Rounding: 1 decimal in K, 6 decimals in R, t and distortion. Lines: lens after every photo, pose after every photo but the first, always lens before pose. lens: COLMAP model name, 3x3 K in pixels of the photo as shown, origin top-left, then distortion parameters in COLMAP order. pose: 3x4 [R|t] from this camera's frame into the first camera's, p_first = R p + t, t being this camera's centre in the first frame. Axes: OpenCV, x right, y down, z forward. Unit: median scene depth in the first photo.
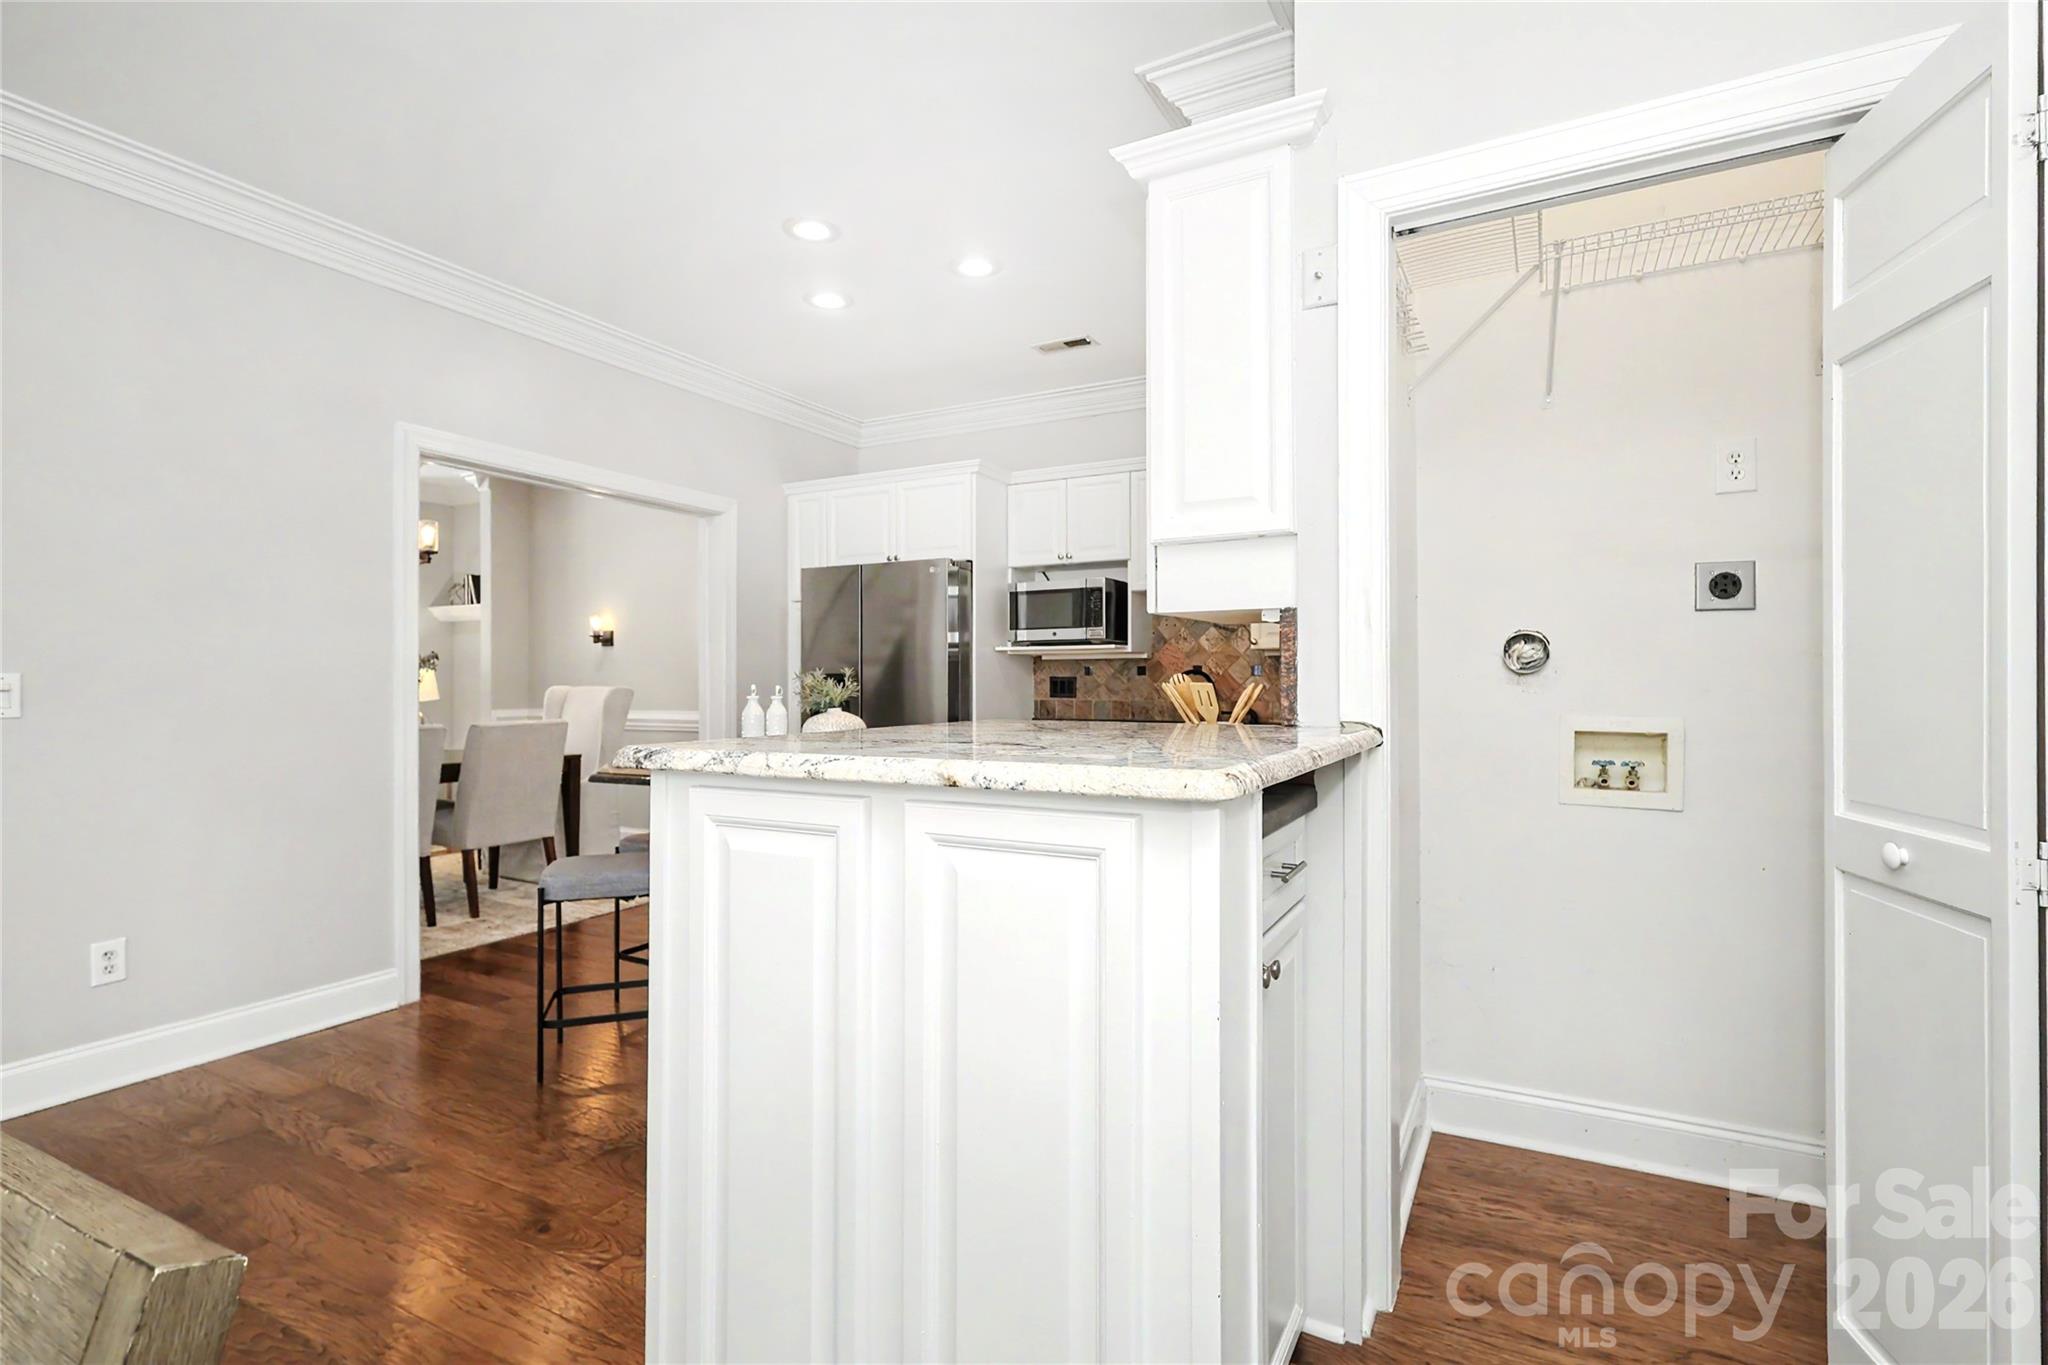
lens RADIAL K [[964.1, 0, 1038.2], [0, 964.1, 675.1], [0, 0, 1]] dist [-0.003950, 0.002190]
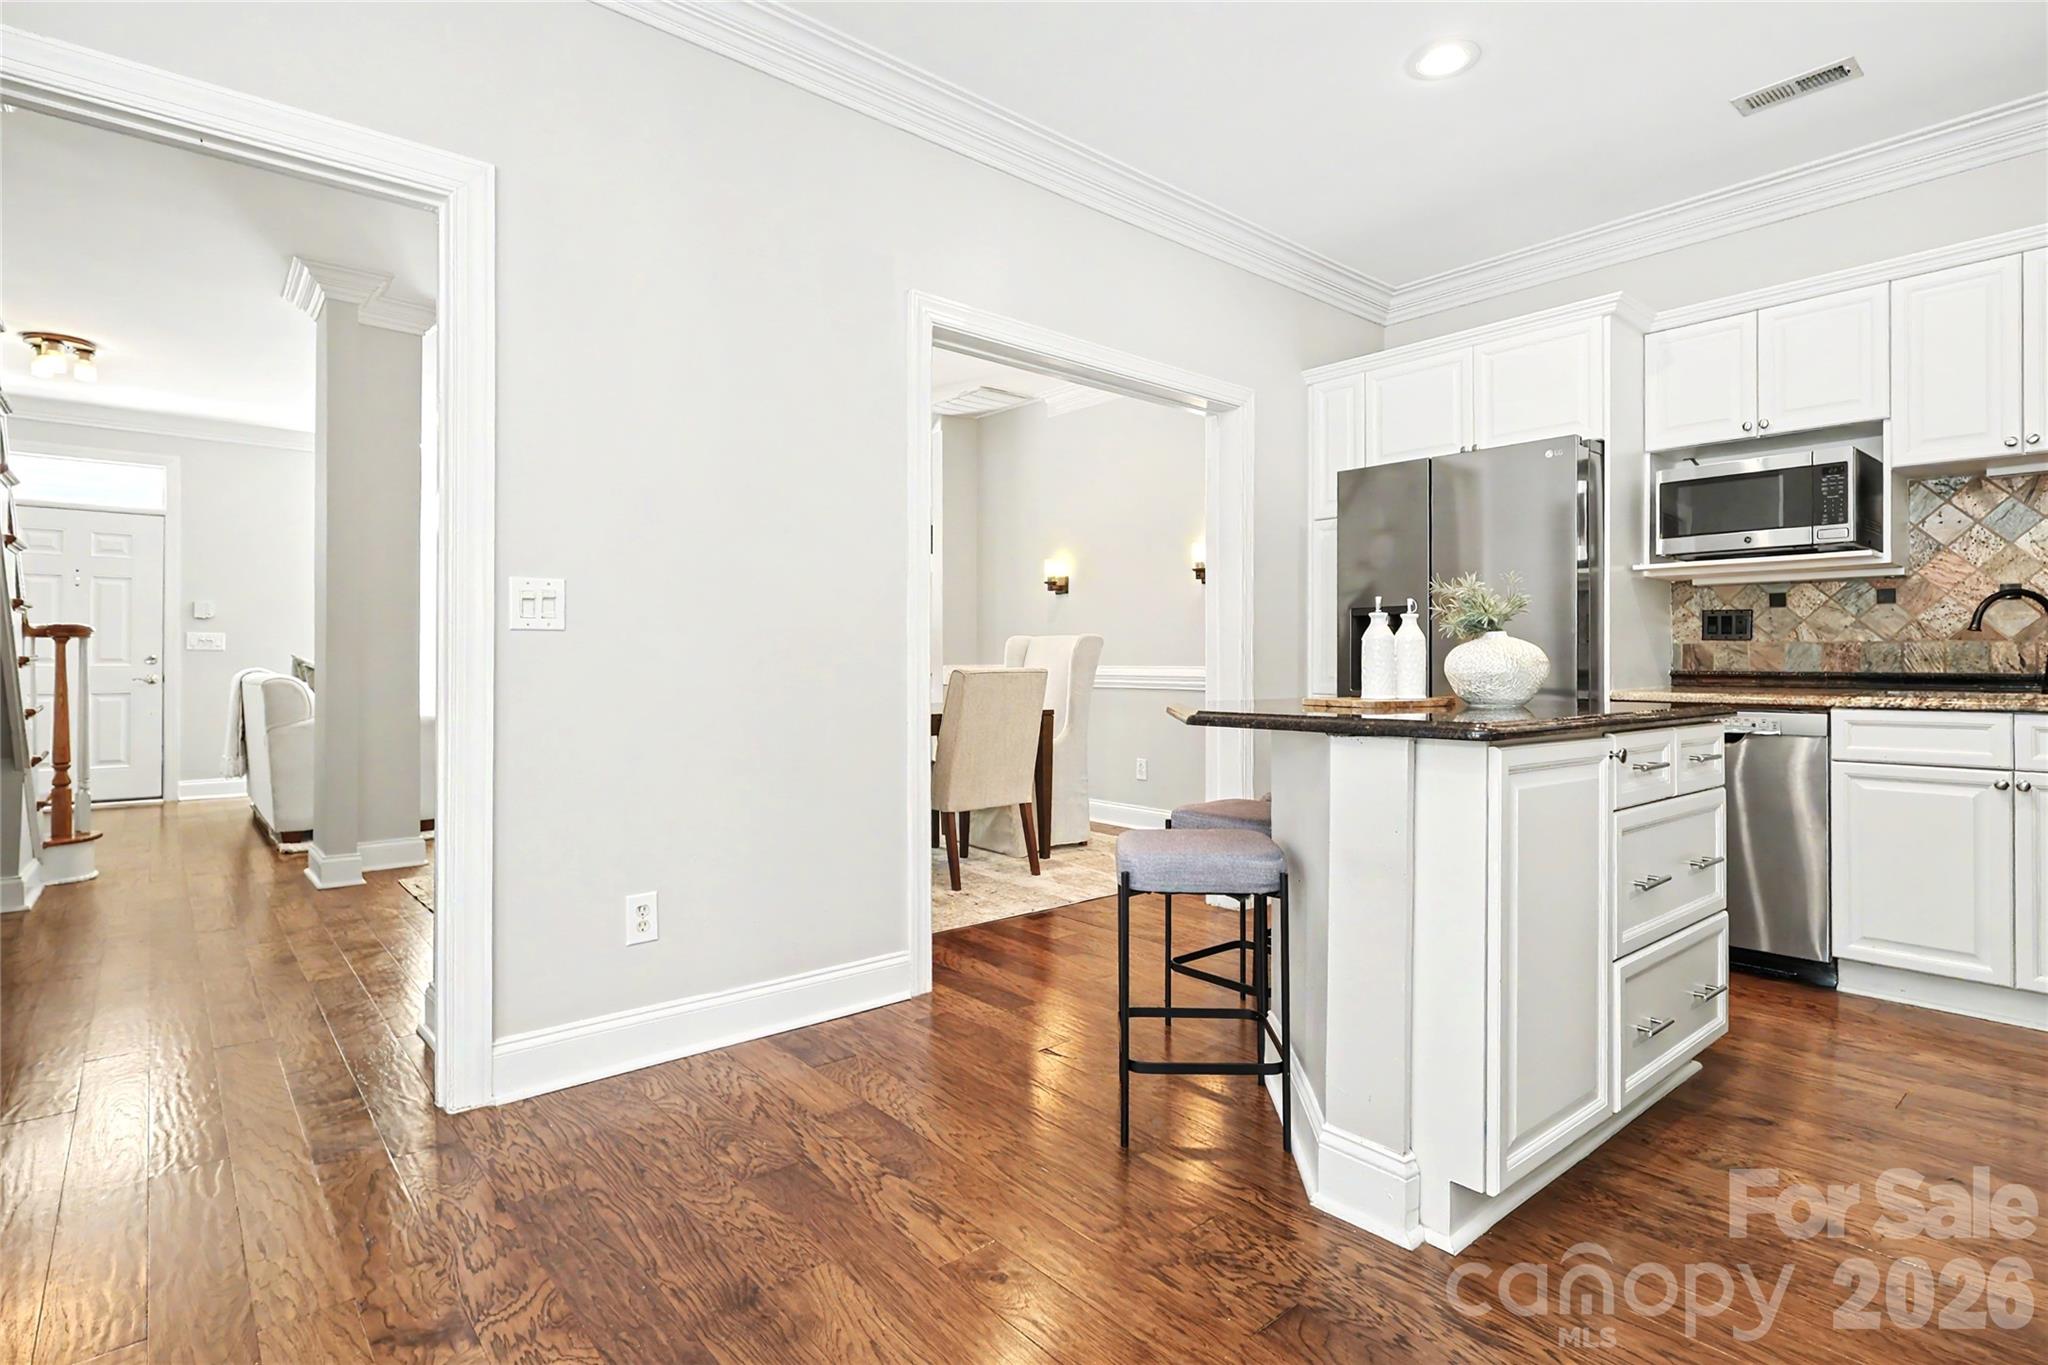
lens RADIAL K [[1014.5, 0, 1048.1], [0, 1014.5, 653.7], [0, 0, 1]] dist [-0.006560, -0.000425]
pose [[0.934425, 0.002630, -0.356150, -0.191233], [-0.002412, 0.999997, 0.001056, 0.037682], [0.356152, -0.000127, 0.934428, 0.177845]]
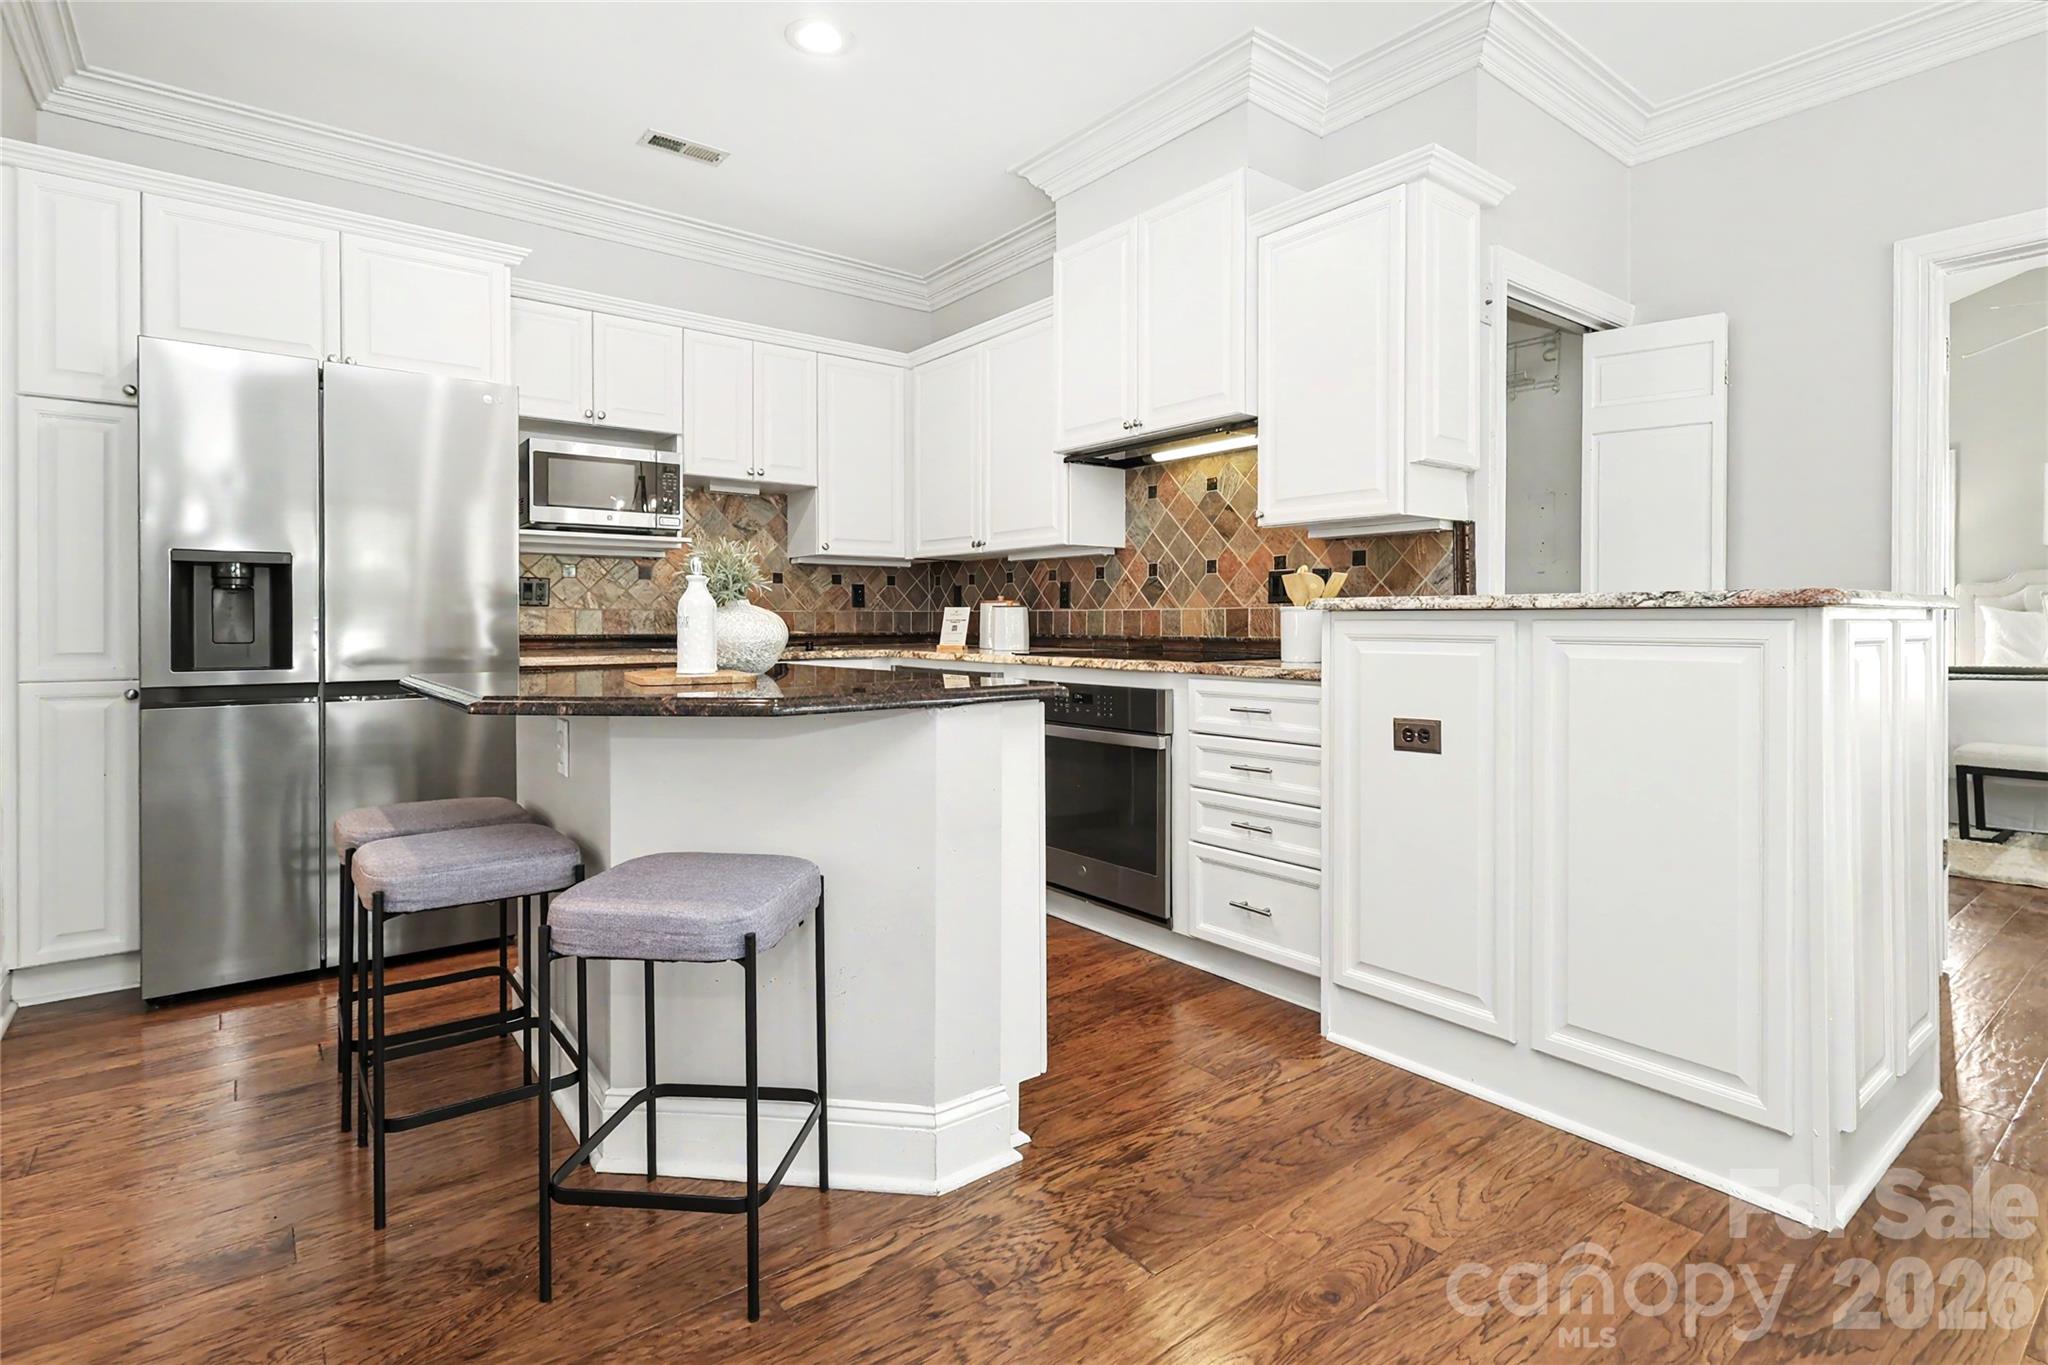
lens RADIAL K [[964.1, 0, 1041.0], [0, 964.1, 630.1], [0, 0, 1]] dist [-0.003950, 0.002190]
pose [[0.415469, -0.001901, 0.909605, -0.534772], [-0.009667, 0.999932, 0.006505, 0.037434], [-0.909556, -0.011495, 0.415423, 0.391740]]
